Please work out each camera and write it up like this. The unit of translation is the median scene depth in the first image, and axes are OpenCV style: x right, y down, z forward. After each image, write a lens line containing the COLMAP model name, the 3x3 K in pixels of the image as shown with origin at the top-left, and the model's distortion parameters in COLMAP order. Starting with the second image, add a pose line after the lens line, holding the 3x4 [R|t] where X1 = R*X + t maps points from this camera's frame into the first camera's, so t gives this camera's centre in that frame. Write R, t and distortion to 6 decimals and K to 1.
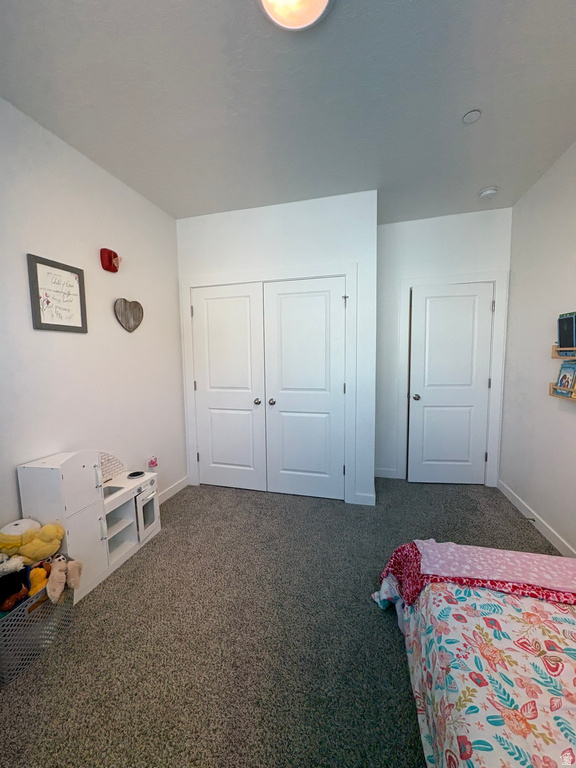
lens RADIAL K [[303.4, 0, 284.5], [0, 303.4, 388.6], [0, 0, 1]] dist [-0.000430, 0.000316]
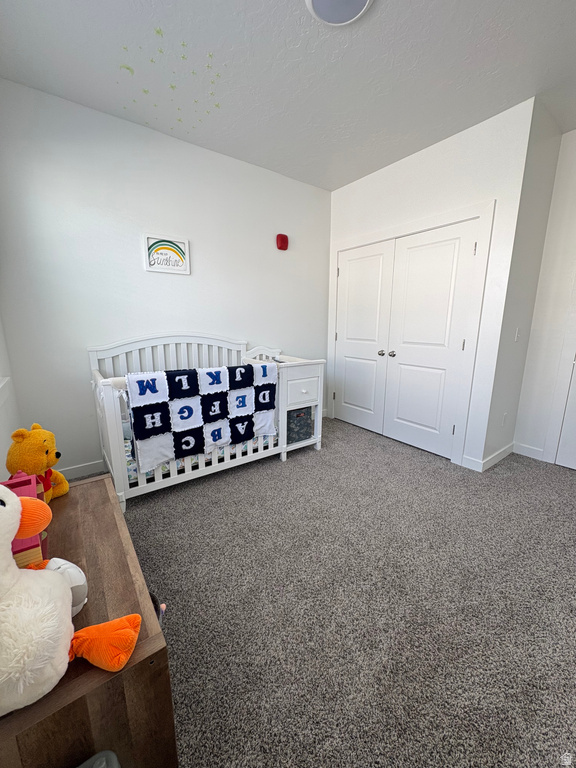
lens RADIAL K [[303.4, 0, 289.4], [0, 303.4, 380.7], [0, 0, 1]] dist [-0.000430, 0.000316]
pose [[0.787641, 0.134260, -0.601329, 0.326196], [-0.062901, 0.988392, 0.138291, 0.010631], [0.612916, -0.071100, 0.786943, -0.075454]]
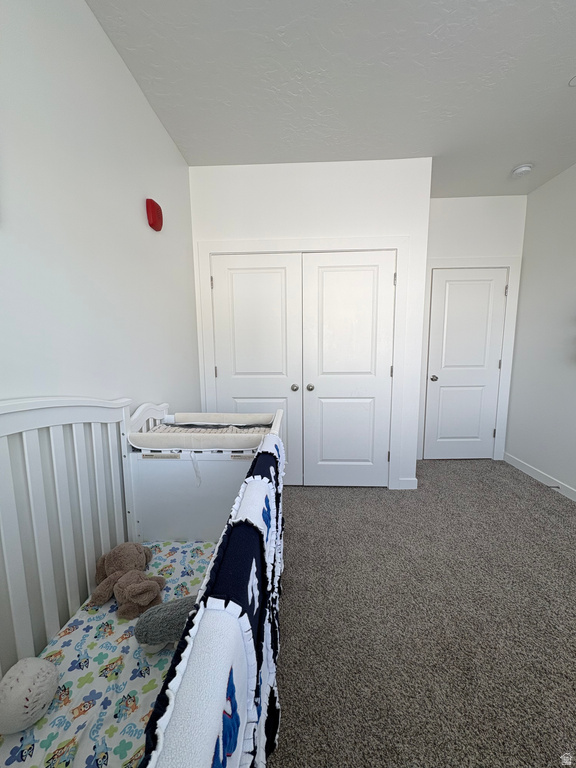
lens RADIAL K [[303.4, 0, 282.6], [0, 303.4, 383.0], [0, 0, 1]] dist [-0.000430, 0.000316]
pose [[0.975848, -0.026792, 0.216803, -0.316208], [0.016845, 0.998724, 0.047599, -0.014820], [-0.217802, -0.042797, 0.975054, 0.135114]]
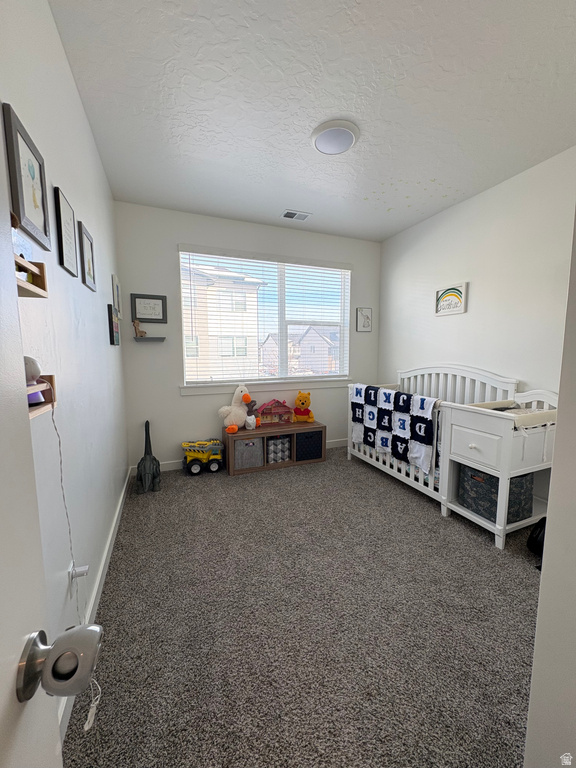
lens RADIAL K [[303.4, 0, 279.8], [0, 303.4, 387.7], [0, 0, 1]] dist [-0.000430, 0.000316]
pose [[-0.809095, 0.084028, -0.581640, 0.583399], [-0.034863, 0.981119, 0.190237, -0.088498], [0.586643, 0.174198, -0.790889, 0.974631]]
